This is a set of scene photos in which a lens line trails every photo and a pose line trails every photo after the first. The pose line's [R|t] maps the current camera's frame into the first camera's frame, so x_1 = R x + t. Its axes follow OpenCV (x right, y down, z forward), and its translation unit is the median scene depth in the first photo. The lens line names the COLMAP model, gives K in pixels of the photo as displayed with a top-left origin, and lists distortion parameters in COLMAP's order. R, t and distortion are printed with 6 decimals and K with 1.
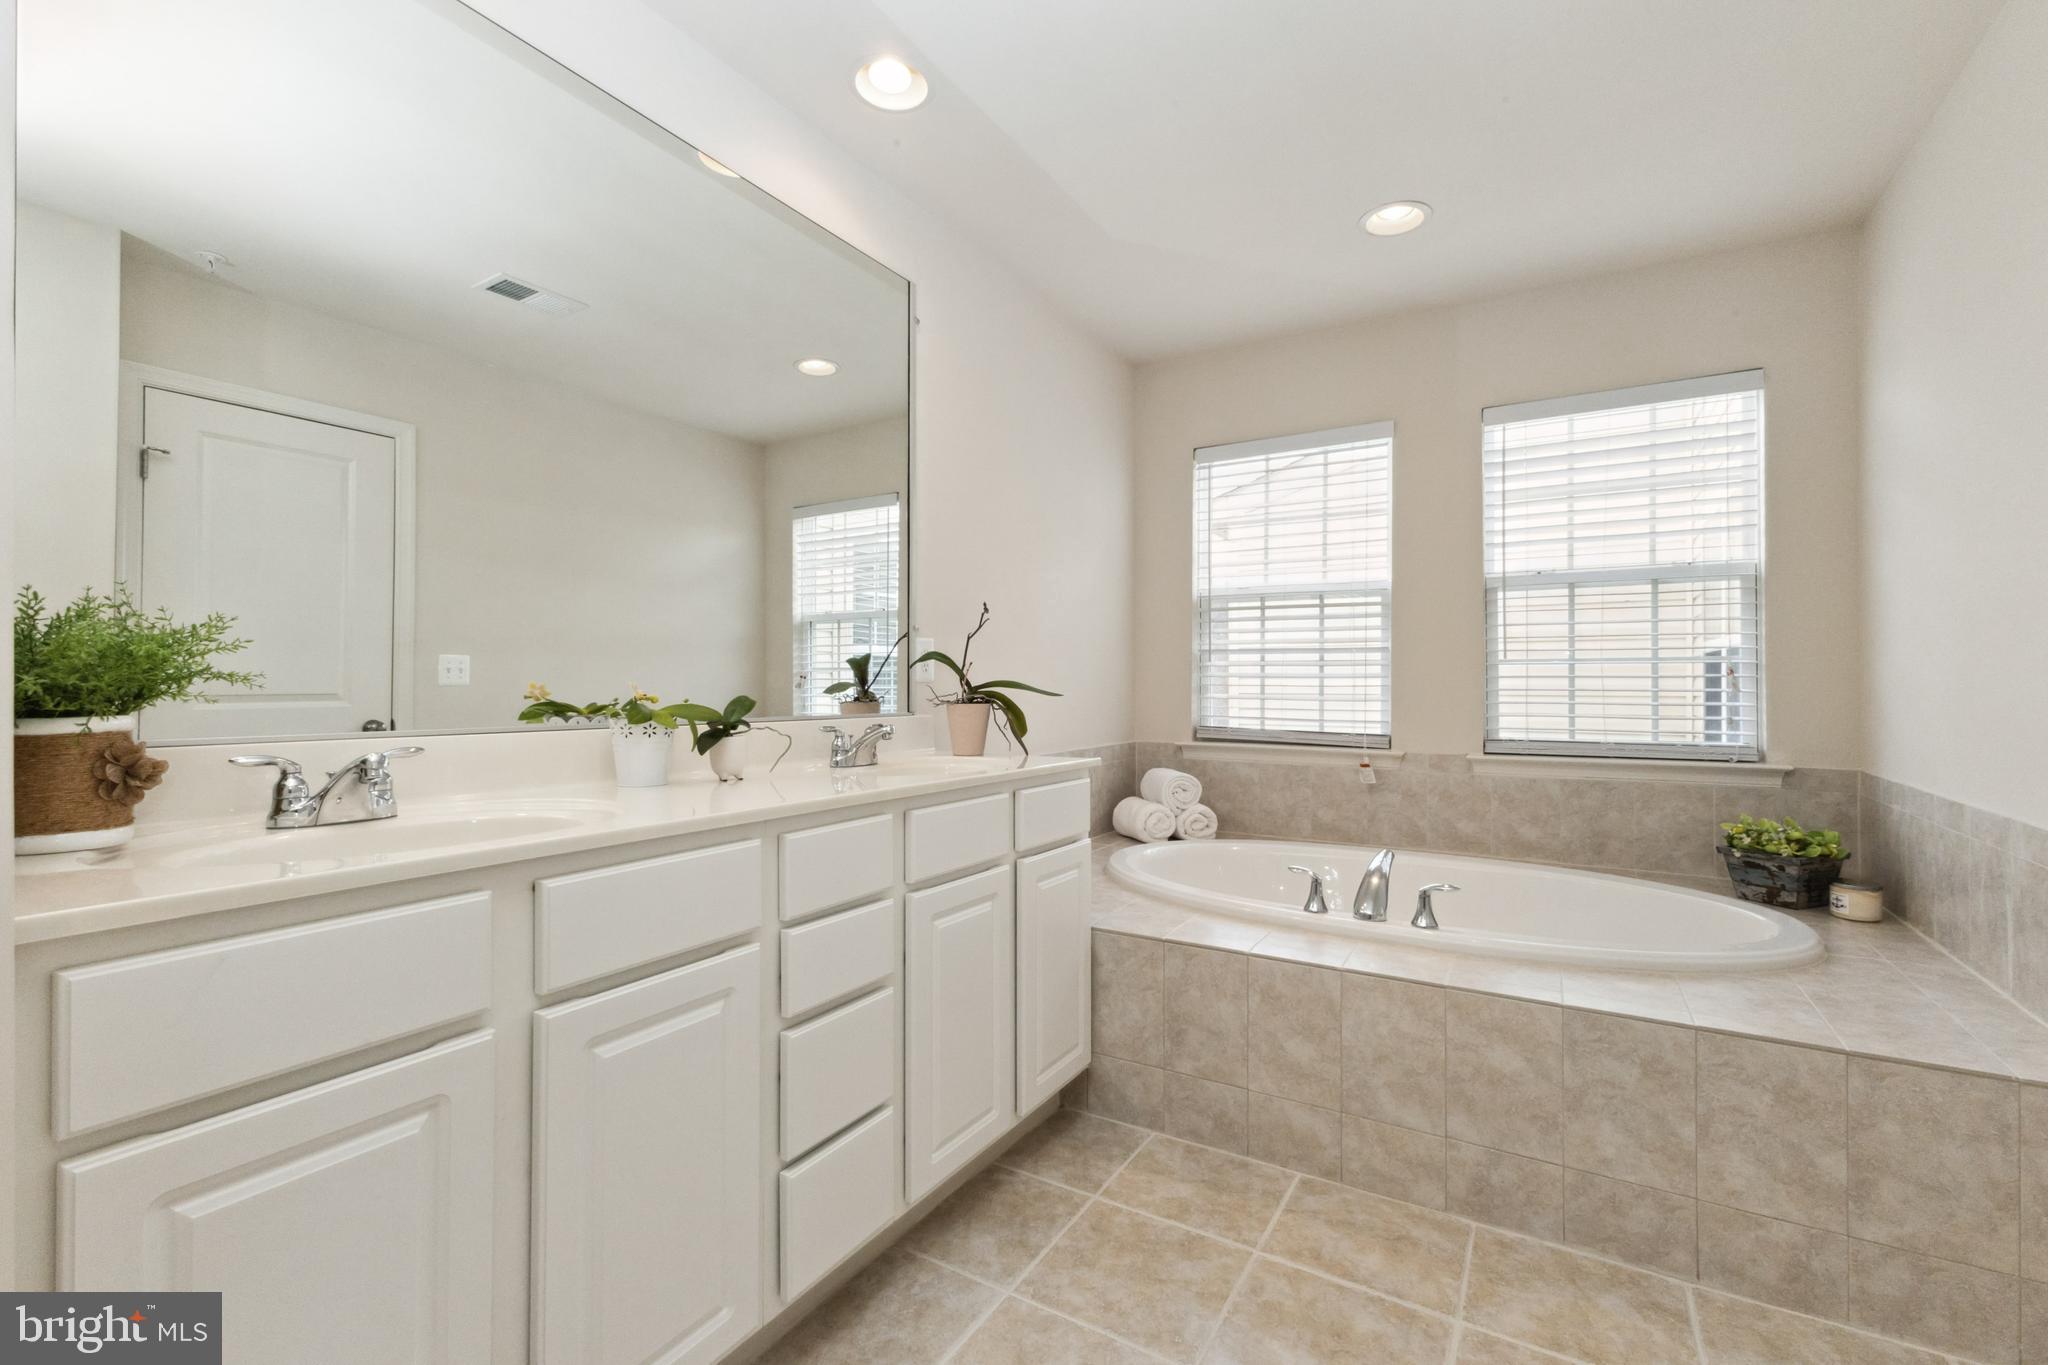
lens RADIAL K [[900.1, 0, 1020.9], [0, 900.1, 685.5], [0, 0, 1]] dist [0.011966, -0.002543]
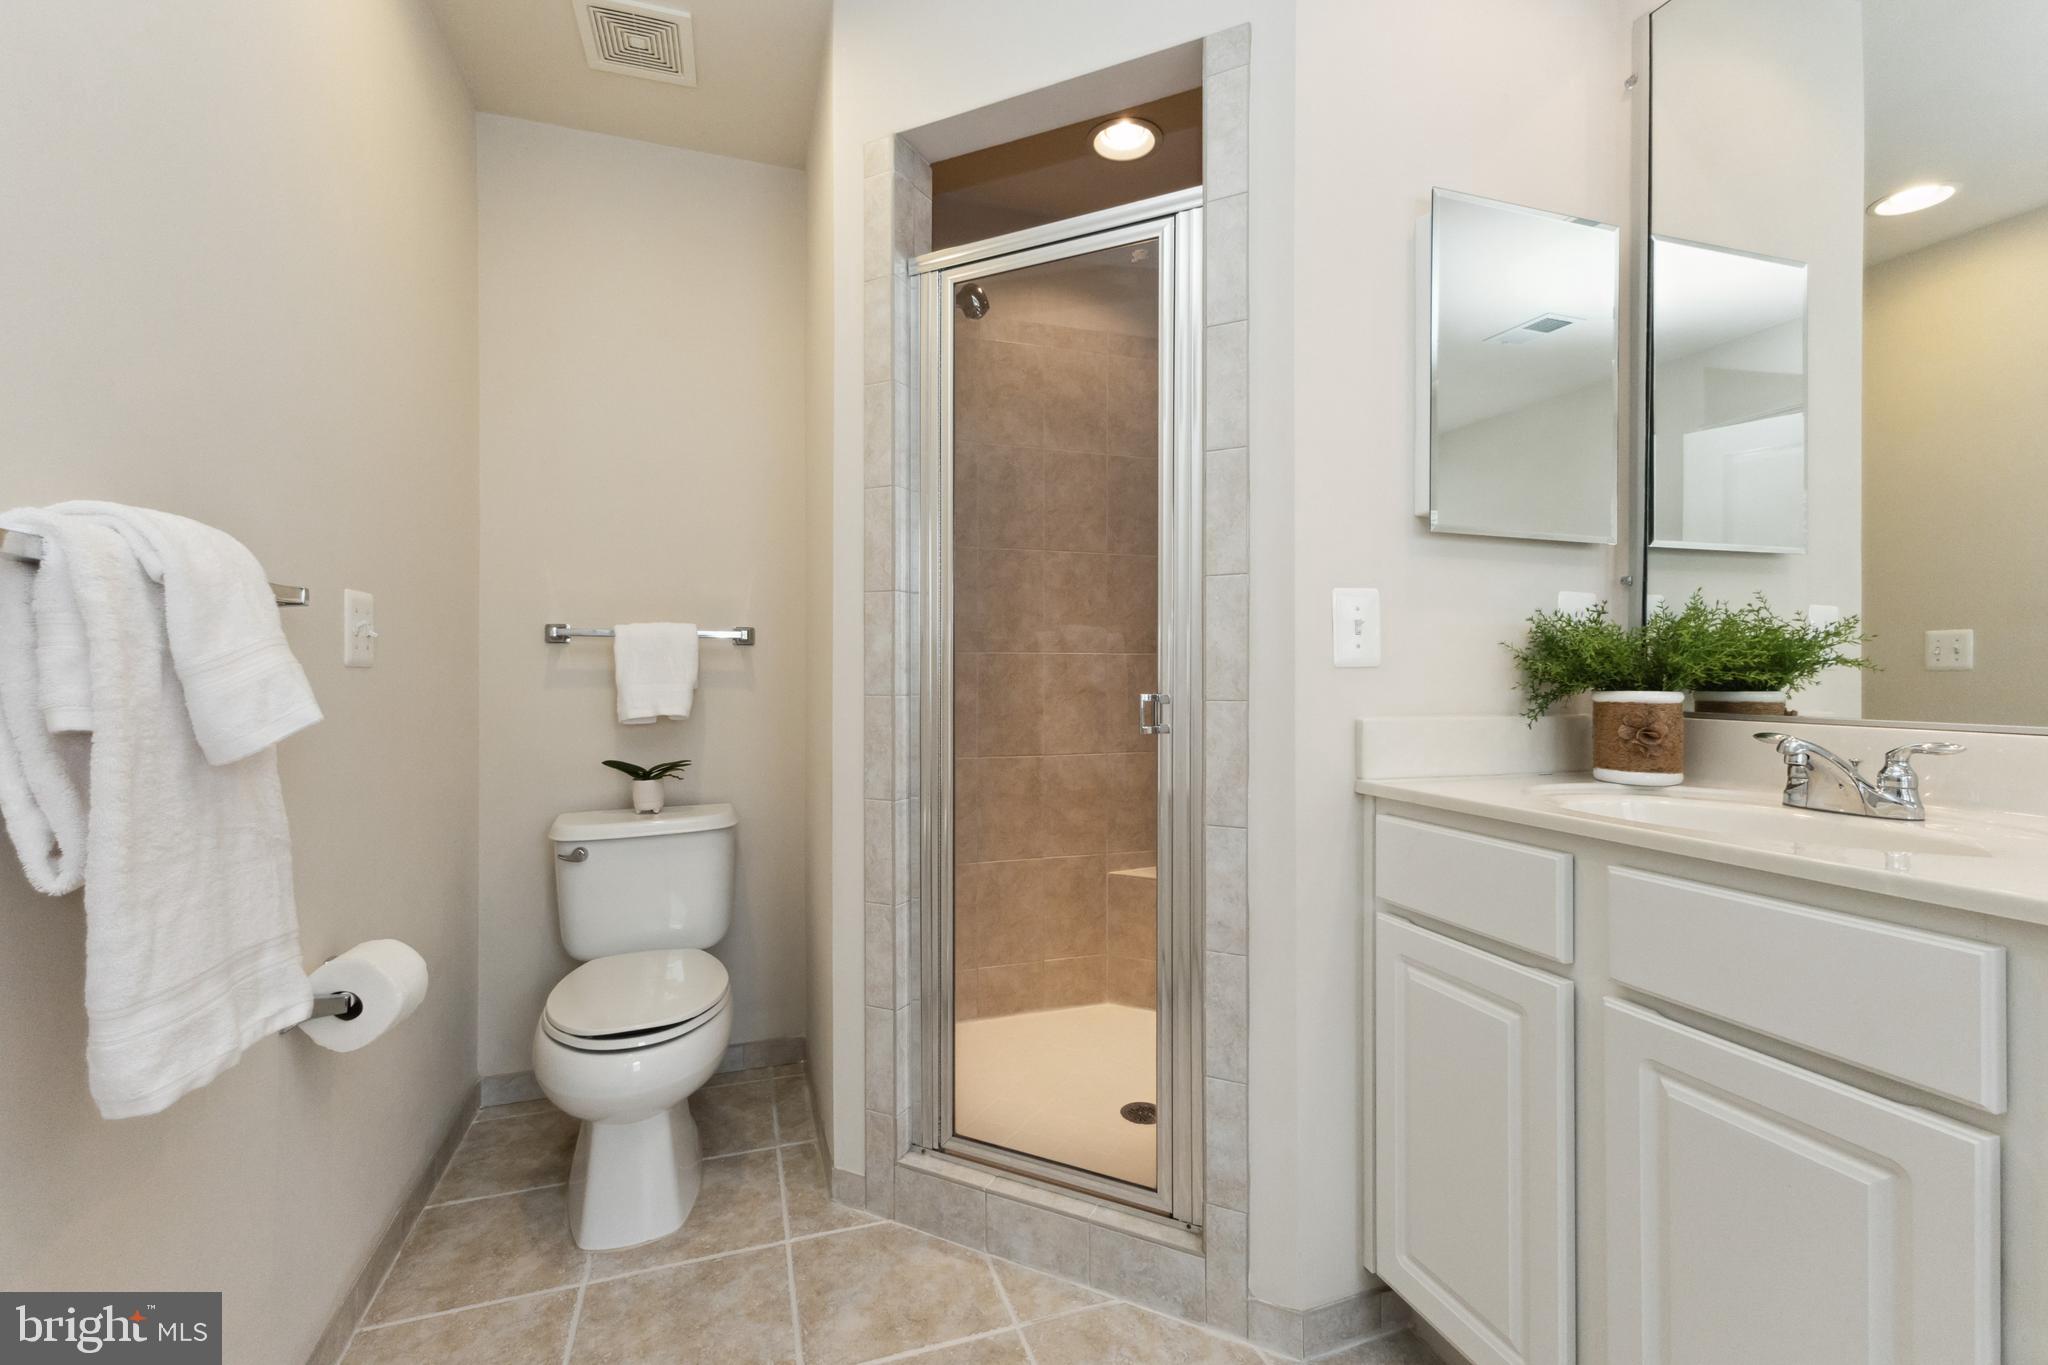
lens RADIAL K [[900.1, 0, 1022.4], [0, 900.1, 668.4], [0, 0, 1]] dist [0.011966, -0.002543]
pose [[-0.635354, -0.008161, -0.772178, 0.551012], [-0.014262, 0.999898, 0.001167, 0.009710], [0.772089, 0.011755, -0.635406, 0.969345]]
